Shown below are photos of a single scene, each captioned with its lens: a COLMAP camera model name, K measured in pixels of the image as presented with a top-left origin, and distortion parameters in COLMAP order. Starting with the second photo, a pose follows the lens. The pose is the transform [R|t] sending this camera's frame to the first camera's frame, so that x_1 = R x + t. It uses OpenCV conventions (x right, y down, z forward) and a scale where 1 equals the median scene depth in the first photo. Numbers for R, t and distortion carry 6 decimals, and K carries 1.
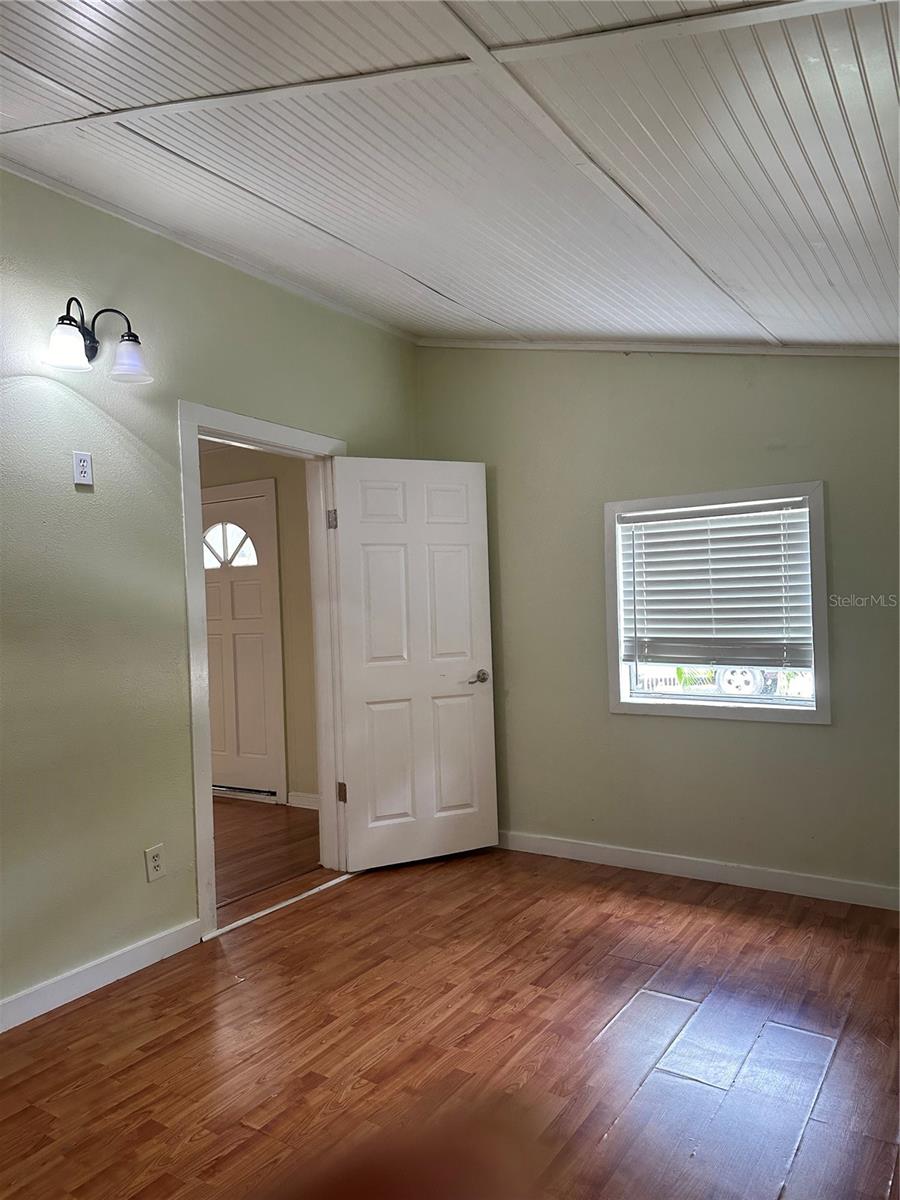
lens RADIAL K [[837.7, 0, 445.0], [0, 837.7, 604.2], [0, 0, 1]] dist [0.039896, -0.056847]
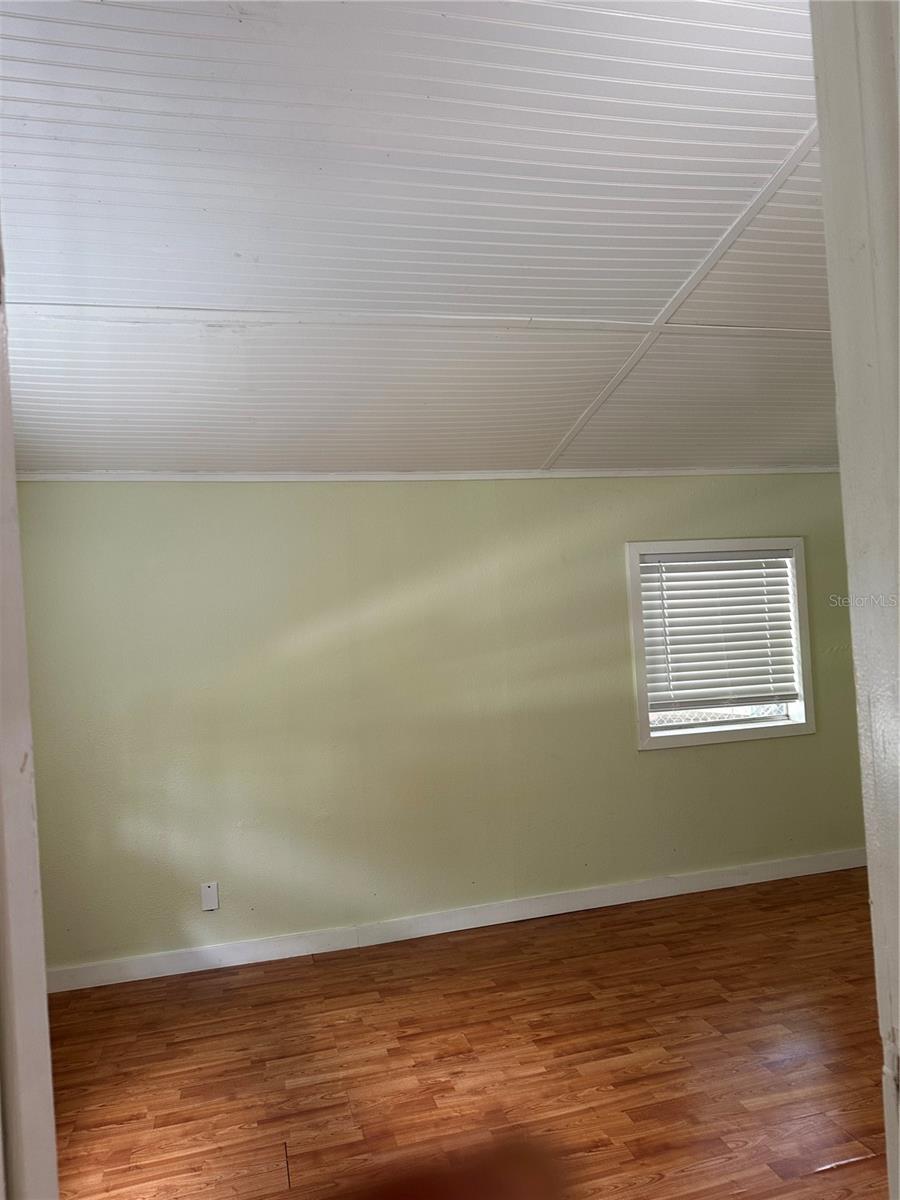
lens RADIAL K [[837.7, 0, 445.0], [0, 837.7, 604.2], [0, 0, 1]] dist [0.039896, -0.056847]
pose [[-0.738646, 0.089739, 0.668094, -0.537980], [0.095337, 0.995044, -0.028250, -0.036671], [-0.667318, 0.042827, -0.743541, 1.873818]]
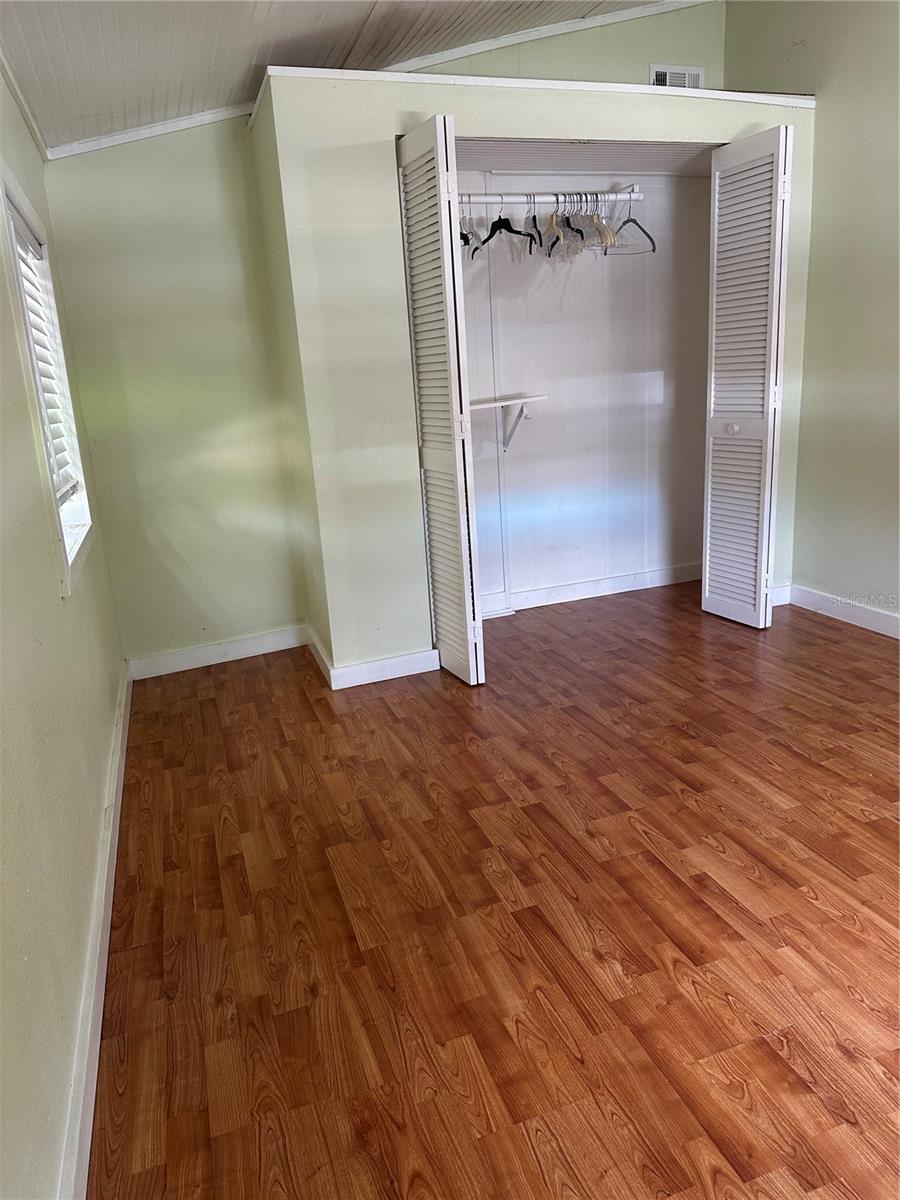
lens RADIAL K [[837.7, 0, 445.0], [0, 837.7, 604.2], [0, 0, 1]] dist [0.039896, -0.056847]
pose [[-0.609682, 0.279342, -0.741792, 0.816237], [0.077643, 0.952389, 0.294833, 0.028354], [0.788834, 0.122160, -0.602344, 1.153478]]
